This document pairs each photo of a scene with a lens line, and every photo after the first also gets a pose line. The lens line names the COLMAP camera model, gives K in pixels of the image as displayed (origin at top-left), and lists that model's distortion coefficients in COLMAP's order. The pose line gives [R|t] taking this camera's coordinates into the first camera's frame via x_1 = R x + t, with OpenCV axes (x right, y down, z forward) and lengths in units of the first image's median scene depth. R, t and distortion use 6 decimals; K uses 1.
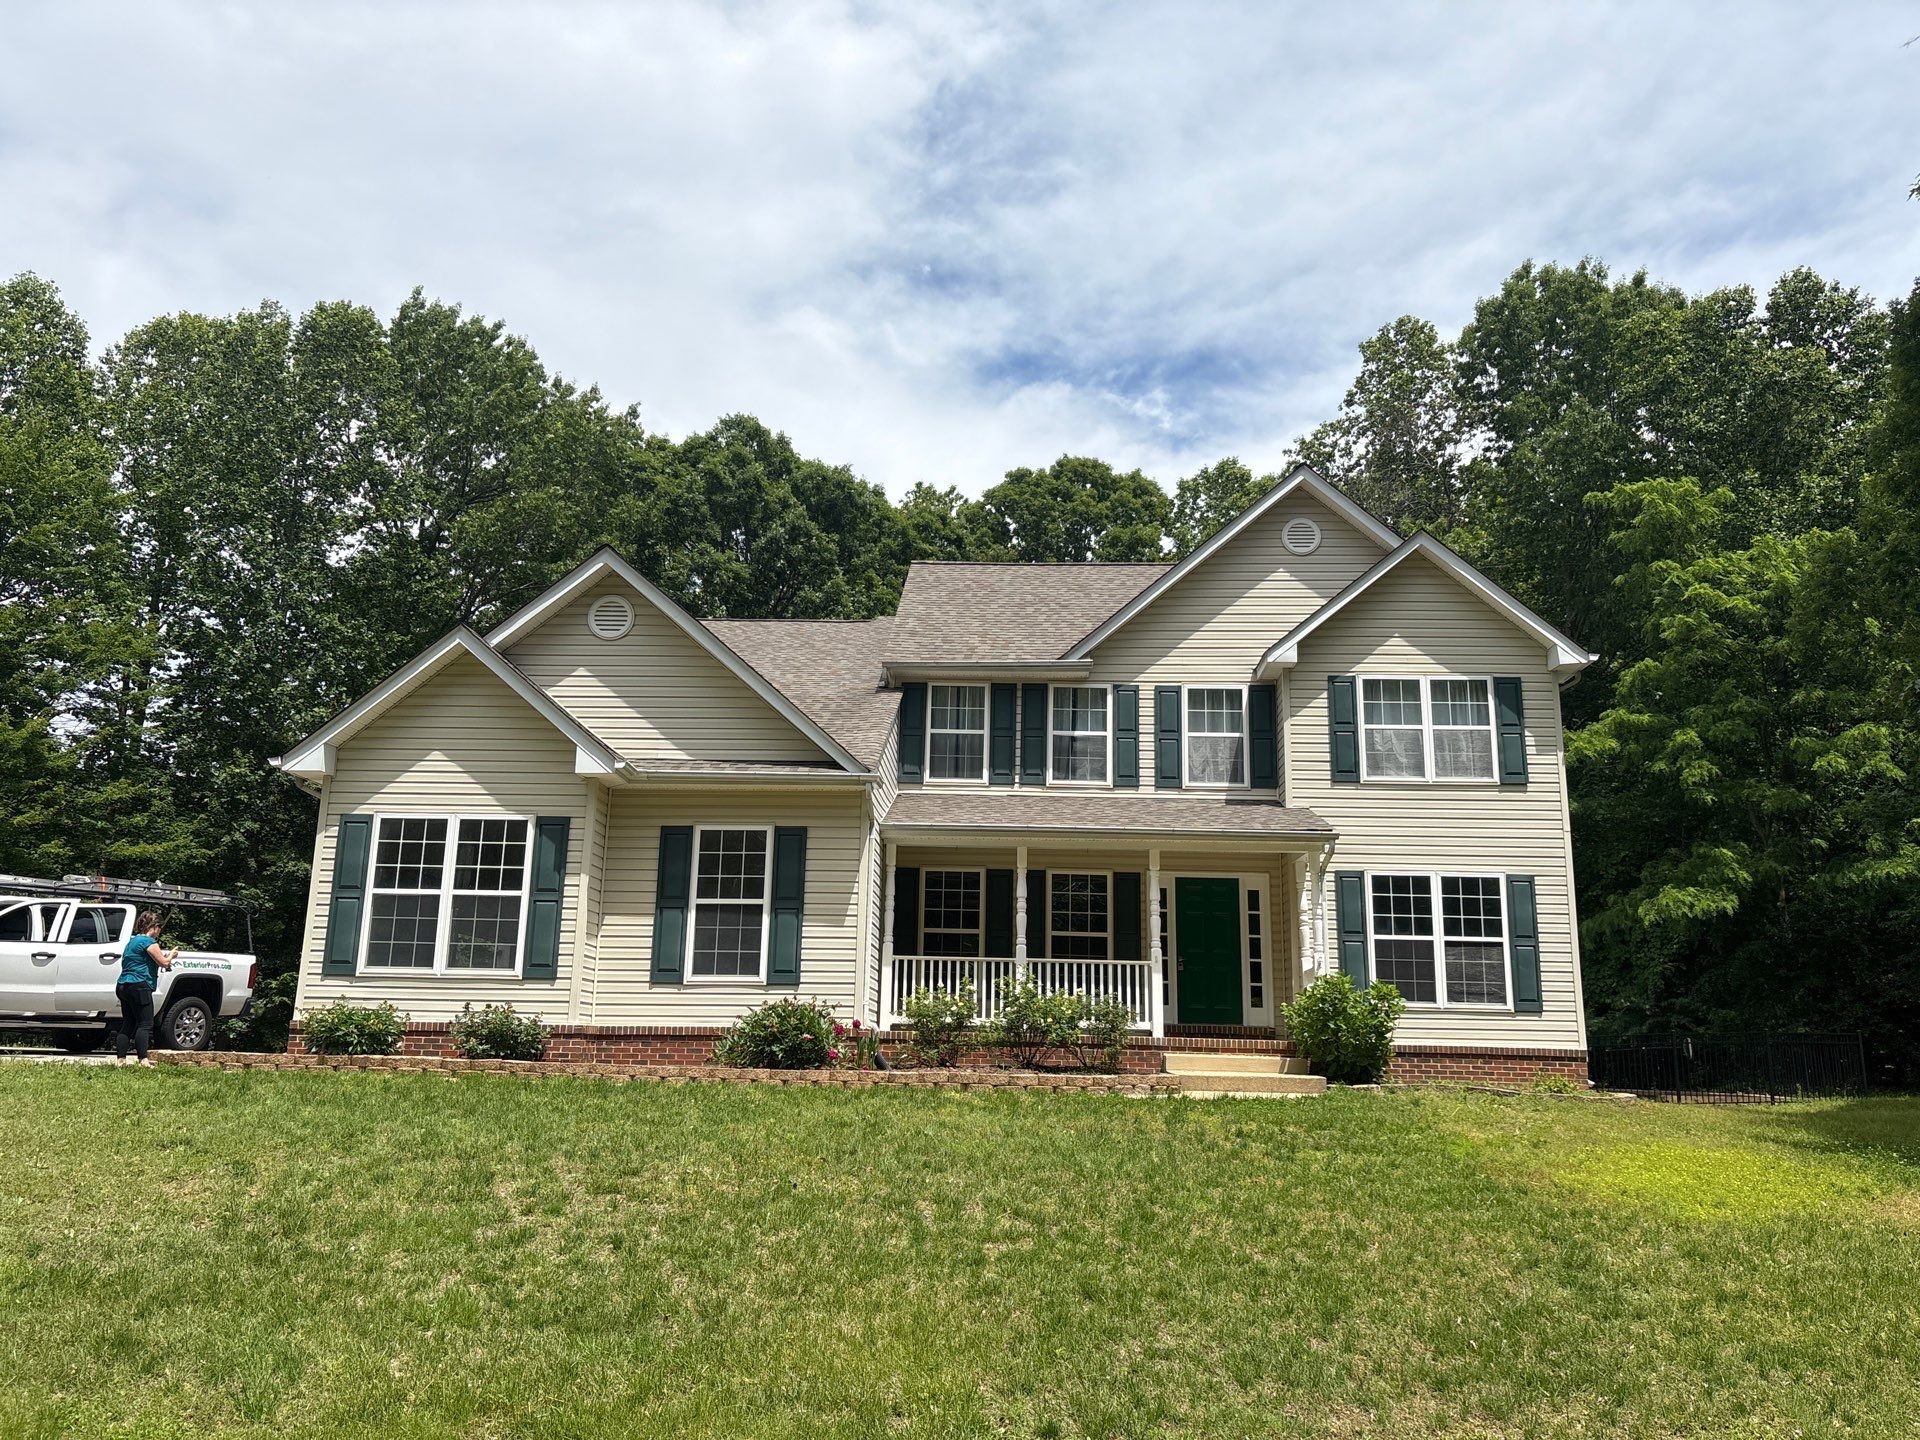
lens RADIAL K [[1439.2, 0, 952.7], [0, 1439.2, 717.2], [0, 0, 1]] dist [0.030518, 0.004689]
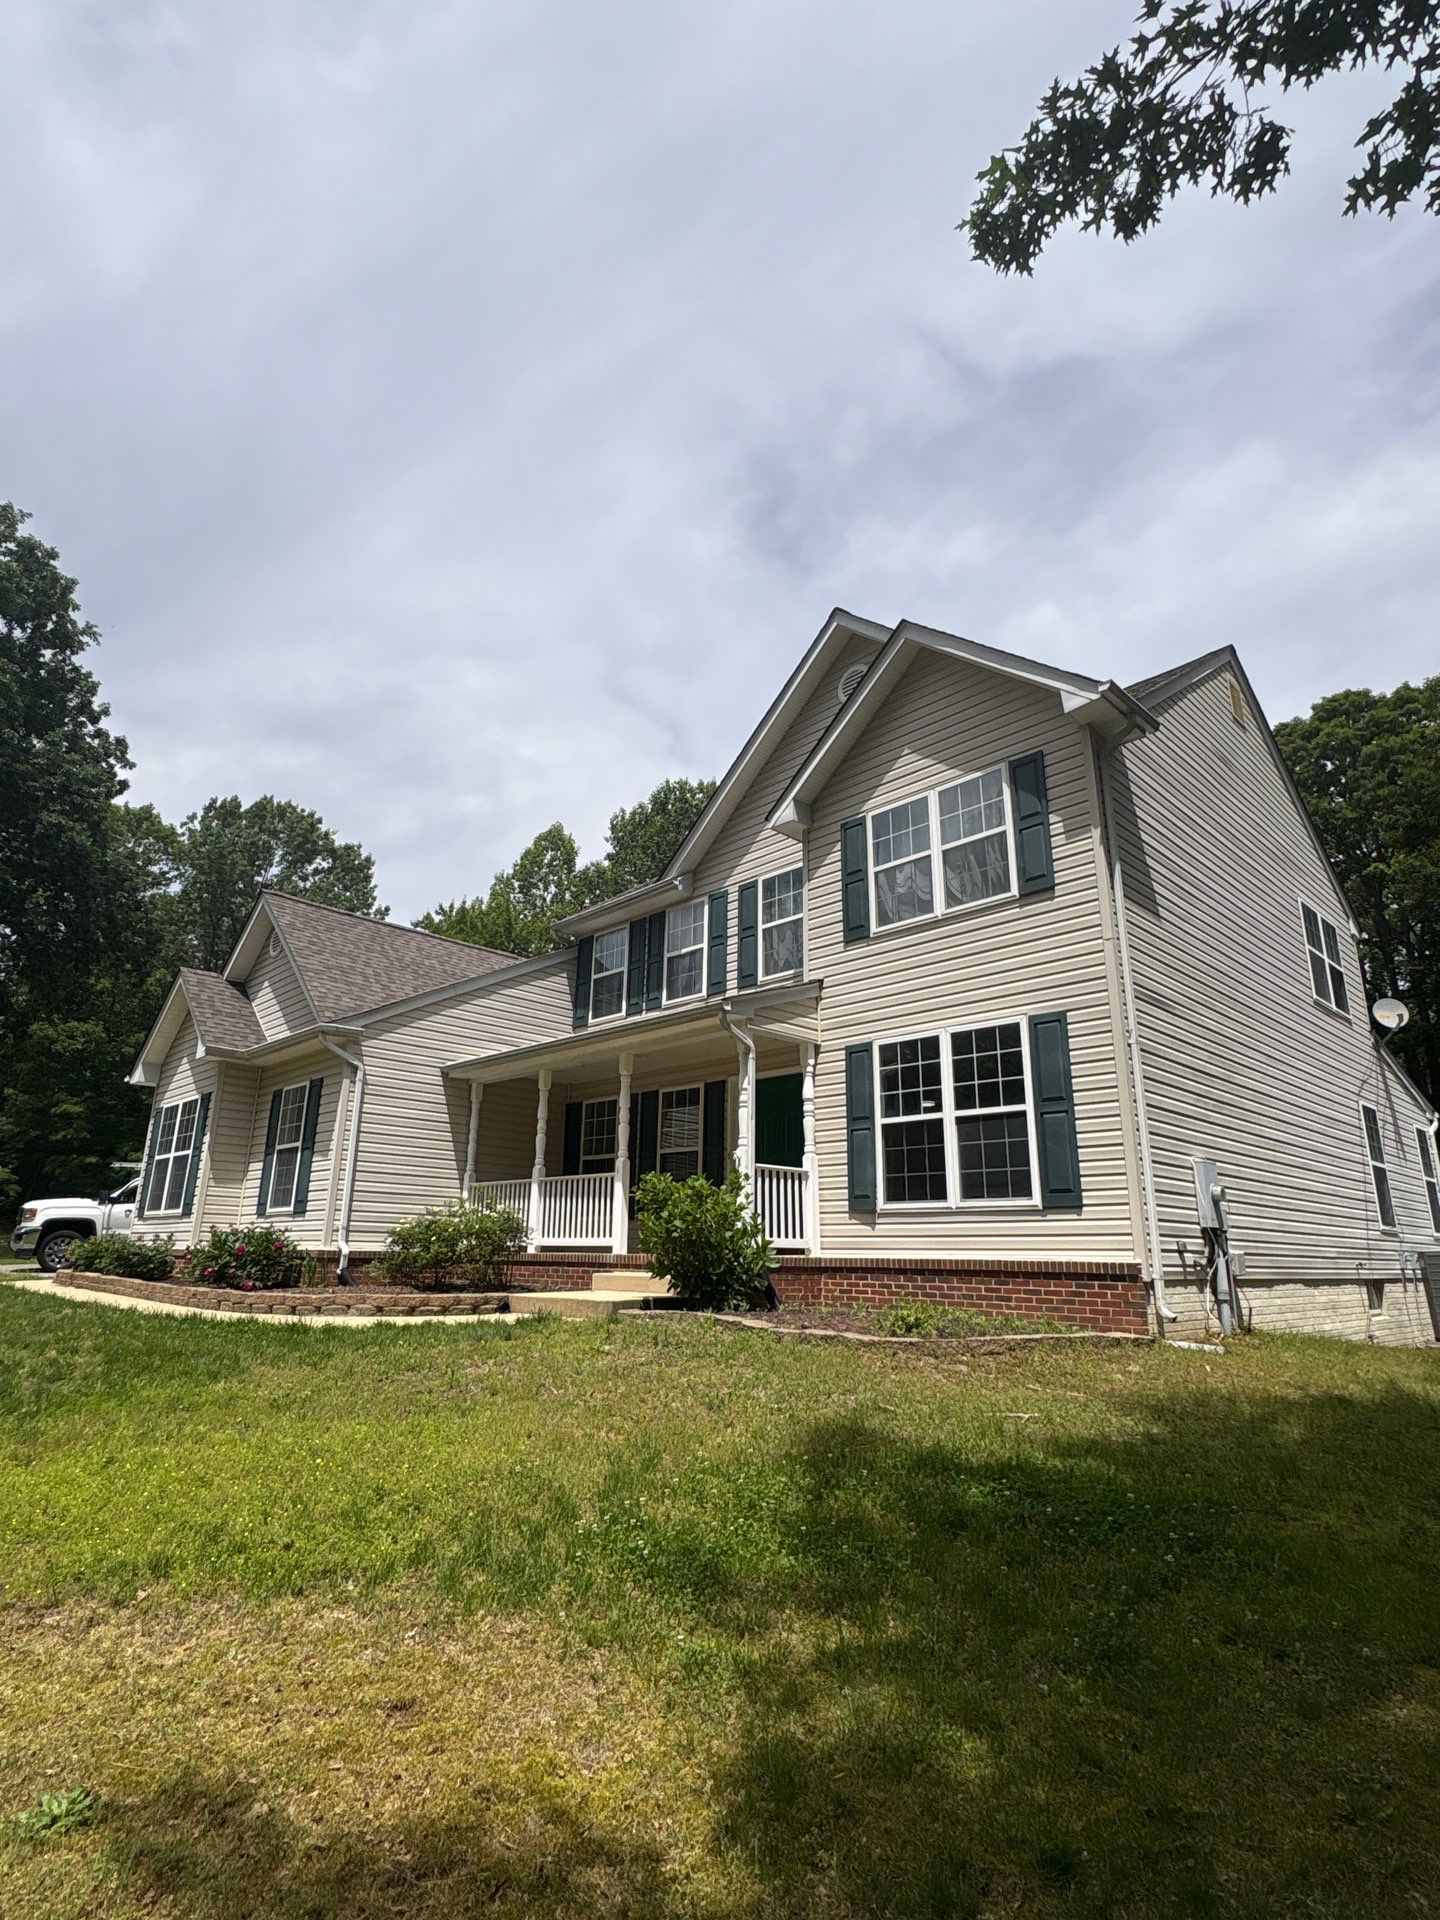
lens RADIAL K [[985.4, 0, 734.8], [0, 985.4, 958.0], [0, 0, 1]] dist [-0.003830, 0.001188]
pose [[0.729801, -0.208036, -0.651239, 0.581560], [0.155149, 0.978121, -0.138592, 0.121473], [0.665822, 0.000106, 0.746110, 0.518704]]
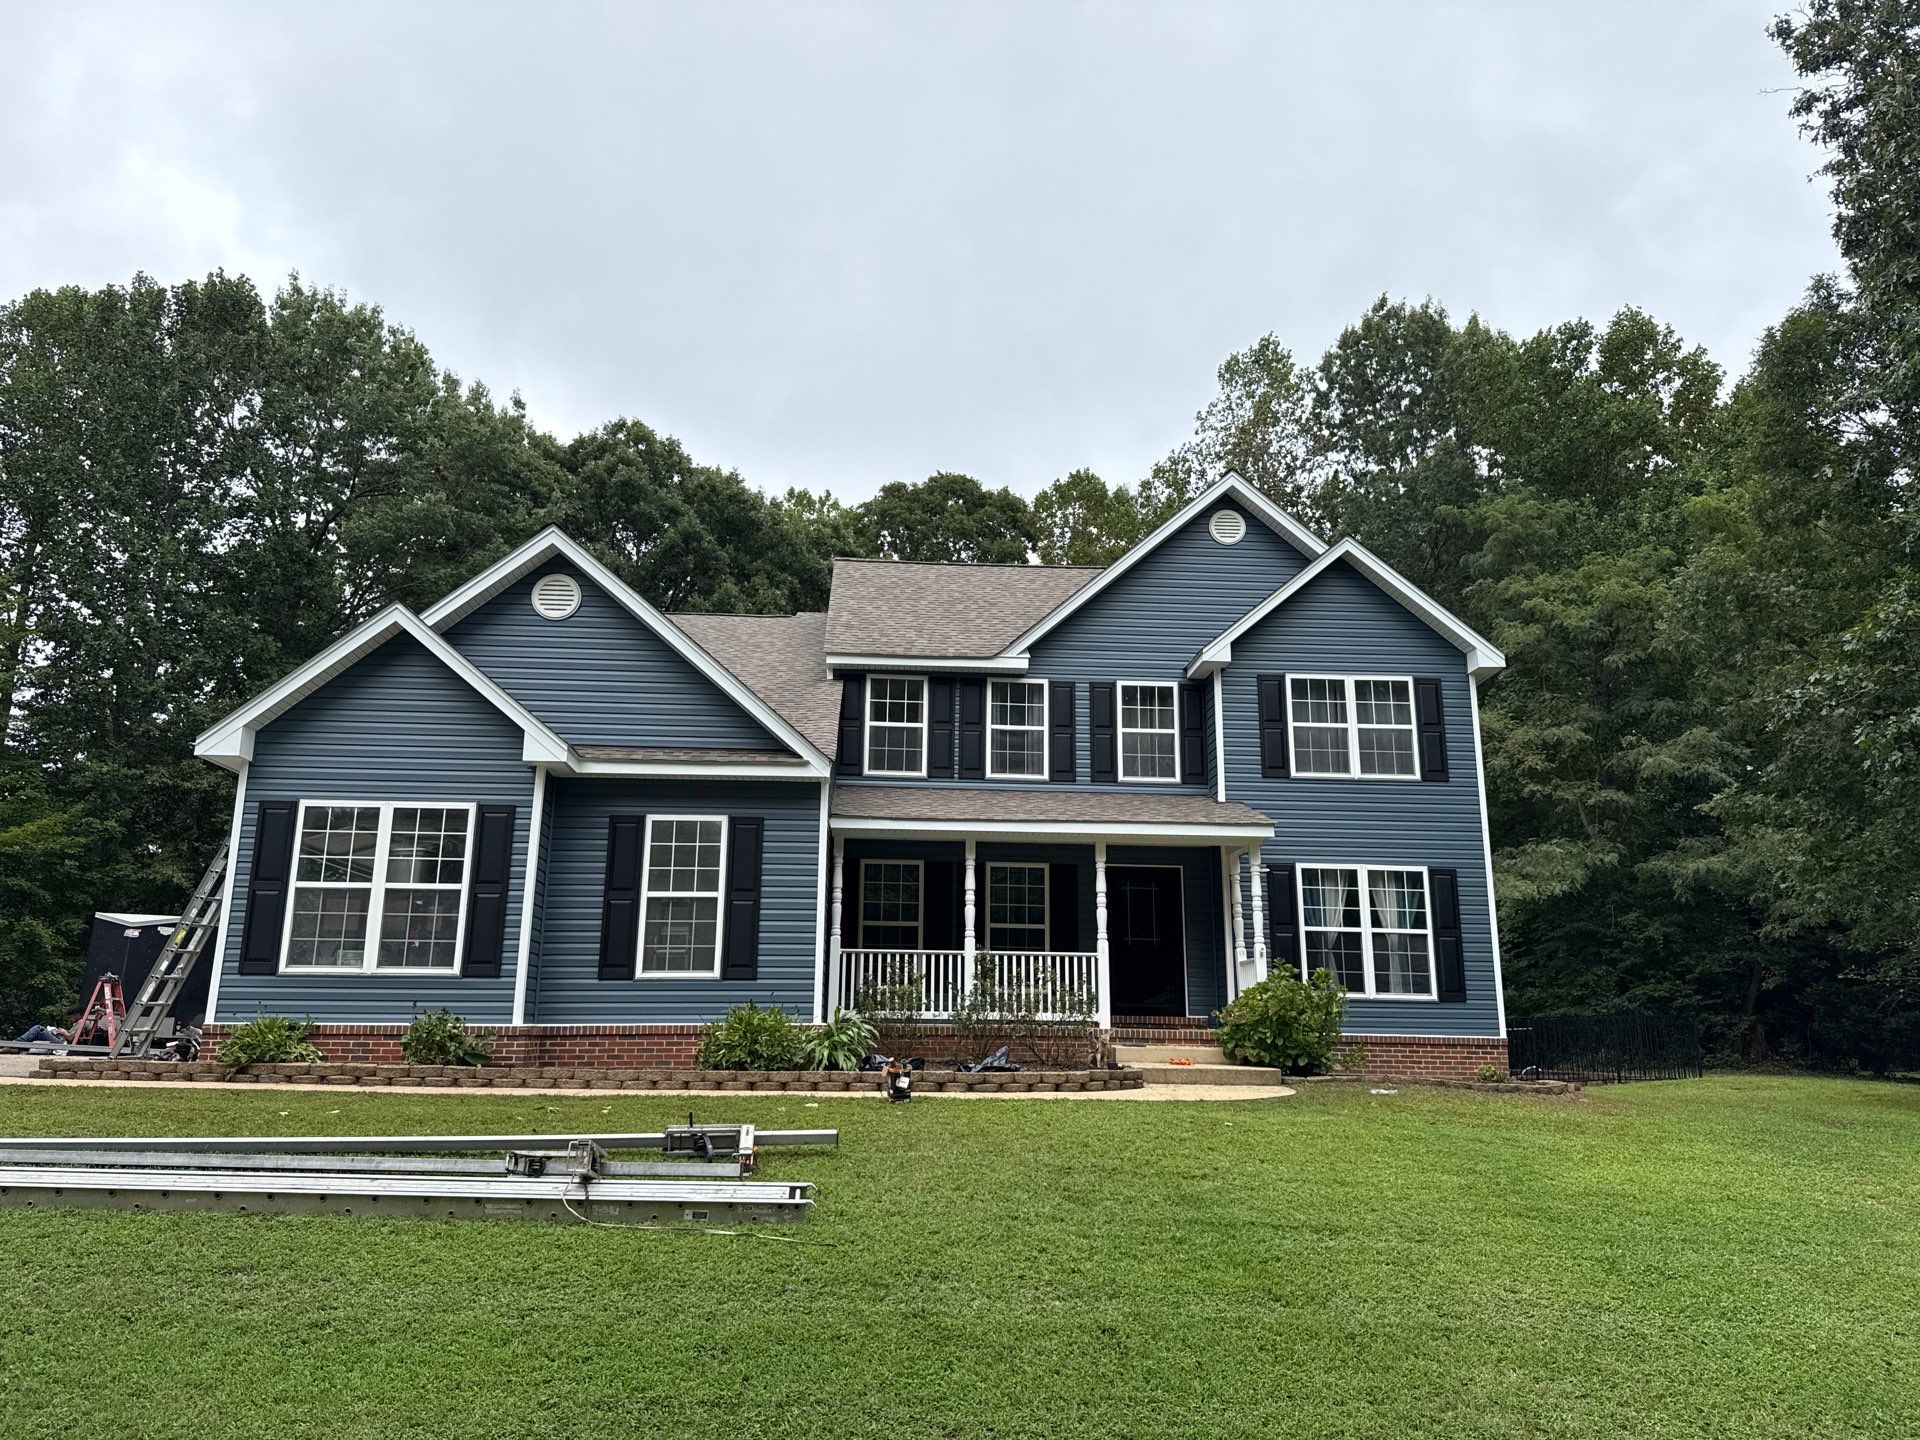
lens RADIAL K [[1349.5, 0, 946.2], [0, 1349.5, 720.3], [0, 0, 1]] dist [0.072331, -0.025215]
pose [[0.994230, 0.012555, 0.106535, -0.063992], [-0.012264, 0.999919, -0.003382, 0.010016], [-0.106569, 0.002056, 0.994303, 0.064477]]
